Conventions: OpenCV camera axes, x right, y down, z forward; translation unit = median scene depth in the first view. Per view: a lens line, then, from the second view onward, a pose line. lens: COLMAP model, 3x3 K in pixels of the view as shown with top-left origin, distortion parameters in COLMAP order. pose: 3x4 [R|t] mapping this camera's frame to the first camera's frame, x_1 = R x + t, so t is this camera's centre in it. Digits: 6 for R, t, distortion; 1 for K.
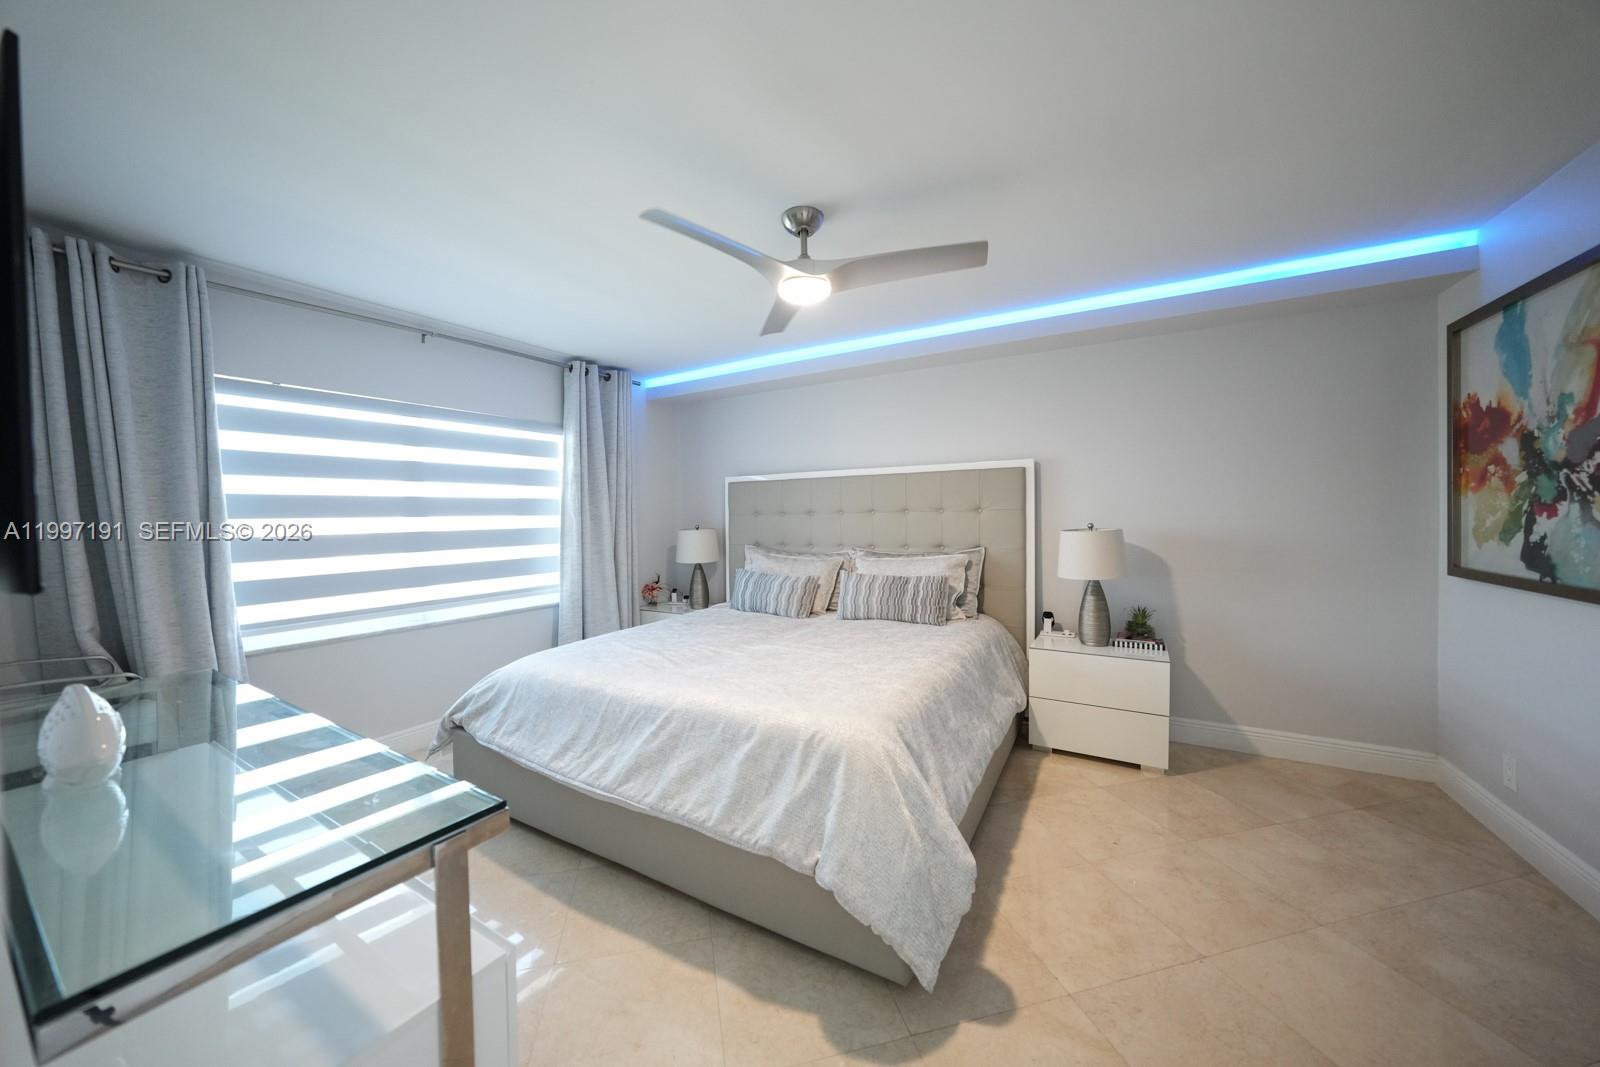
lens RADIAL K [[551.1, 0, 801.2], [0, 551.1, 527.4], [0, 0, 1]] dist [-0.000993, -0.000088]
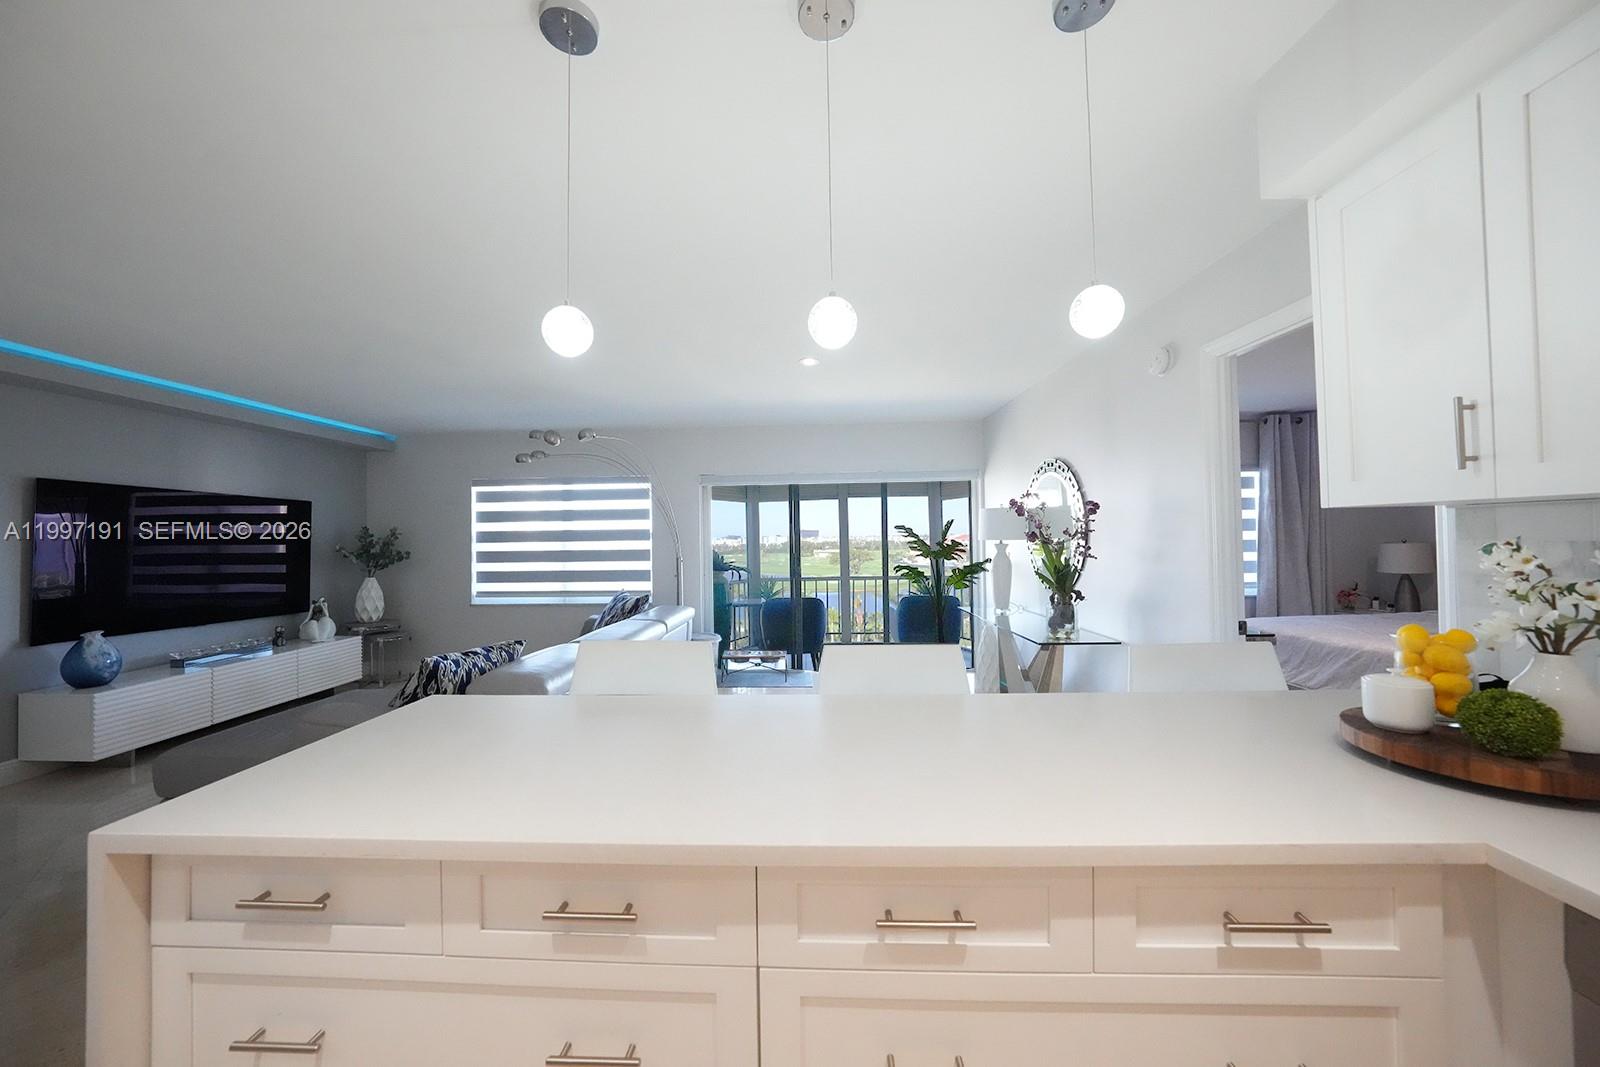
lens RADIAL K [[563.7, 0, 807.2], [0, 563.7, 528.5], [0, 0, 1]] dist [-0.002074, -0.000136]
pose [[0.510293, -0.013139, -0.859901, 0.187756], [-0.009535, 0.999735, -0.020934, 0.012364], [0.859948, 0.018881, 0.510032, -0.654737]]
